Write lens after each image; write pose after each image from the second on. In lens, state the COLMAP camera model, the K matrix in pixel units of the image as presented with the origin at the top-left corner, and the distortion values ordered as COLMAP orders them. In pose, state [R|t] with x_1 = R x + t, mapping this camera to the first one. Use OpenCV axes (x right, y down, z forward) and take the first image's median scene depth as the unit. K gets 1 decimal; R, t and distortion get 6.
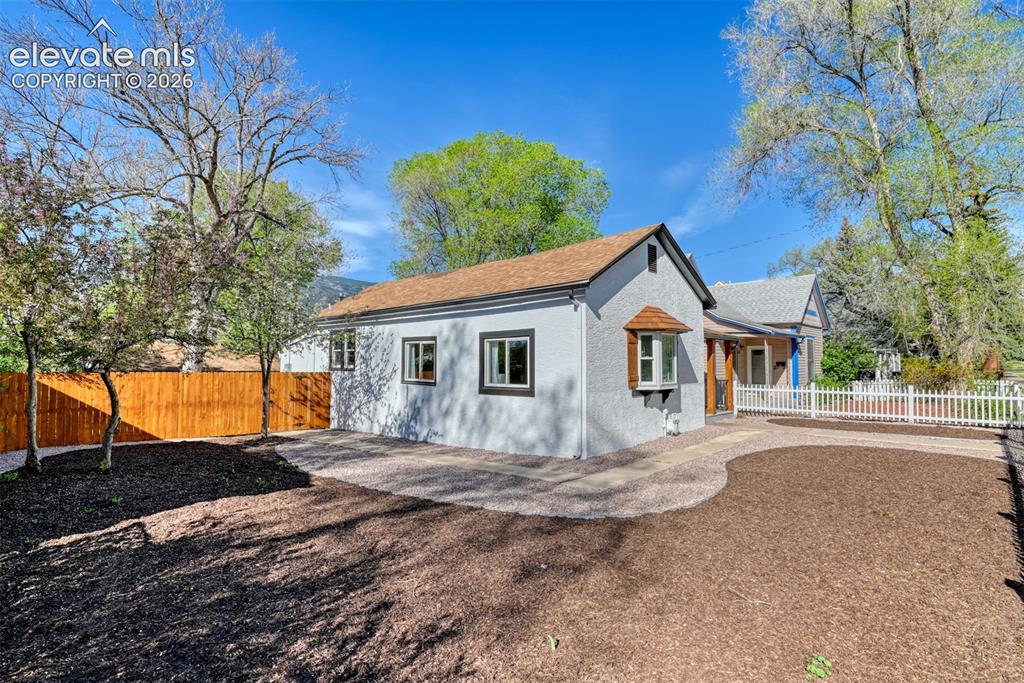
lens RADIAL K [[493.2, 0, 512.0], [0, 493.2, 341.5], [0, 0, 1]] dist [-0.007833, -0.000493]
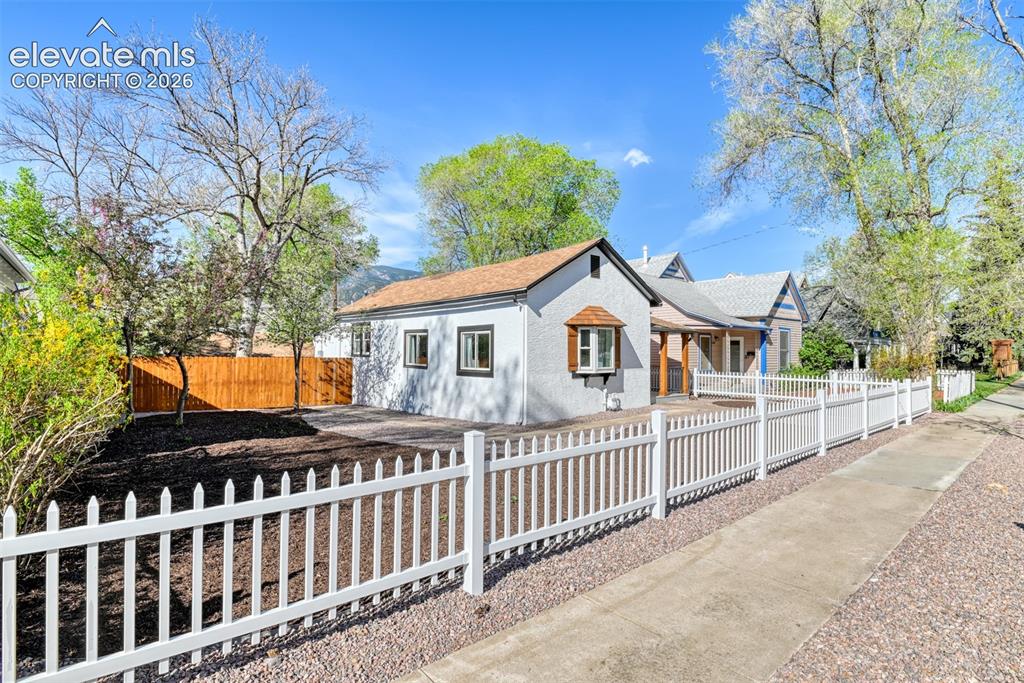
lens RADIAL K [[489.4, 0, 512.0], [0, 489.4, 341.5], [0, 0, 1]] dist [0.000846, -0.000114]
pose [[0.996369, 0.004219, -0.085038, 0.152364], [-0.002200, 0.999714, 0.023816, -0.008969], [0.085114, -0.023543, 0.996093, -0.198754]]
